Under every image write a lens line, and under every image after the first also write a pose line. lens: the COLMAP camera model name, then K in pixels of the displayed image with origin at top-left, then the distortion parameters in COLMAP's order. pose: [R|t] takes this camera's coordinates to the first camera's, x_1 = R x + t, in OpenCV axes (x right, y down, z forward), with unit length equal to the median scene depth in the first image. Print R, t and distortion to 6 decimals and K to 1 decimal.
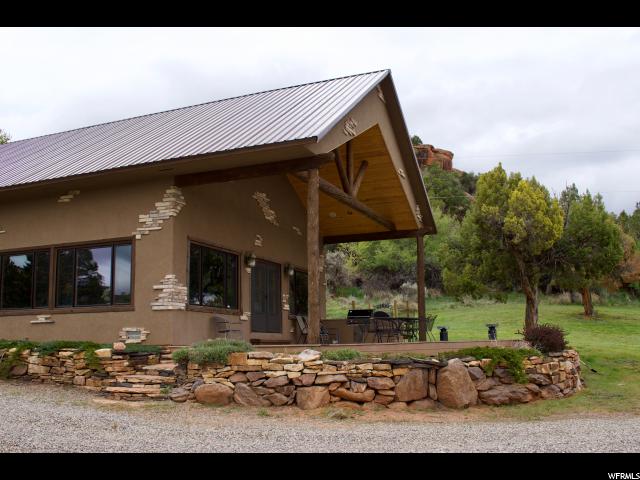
lens RADIAL K [[647.8, 0, 320.0], [0, 647.8, 240.0], [0, 0, 1]] dist [-0.149755, 0.145059]
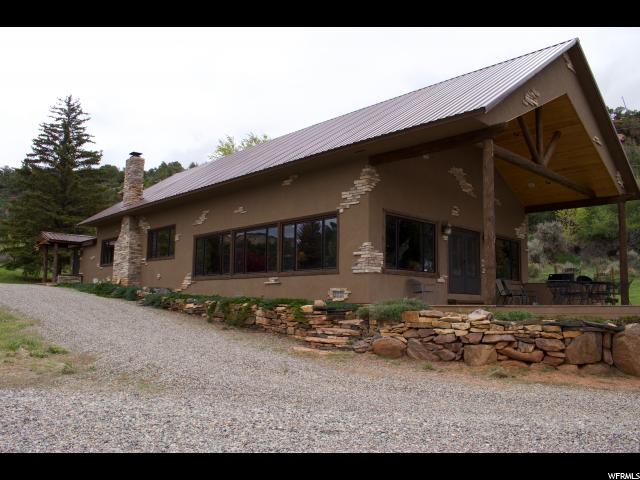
lens RADIAL K [[537.5, 0, 320.0], [0, 537.5, 240.0], [0, 0, 1]] dist [-0.156724, 0.136613]
pose [[0.909311, -0.018623, -0.415699, 0.095636], [0.035602, 0.998817, 0.033131, 0.015727], [0.414590, -0.044926, 0.908898, 0.095918]]
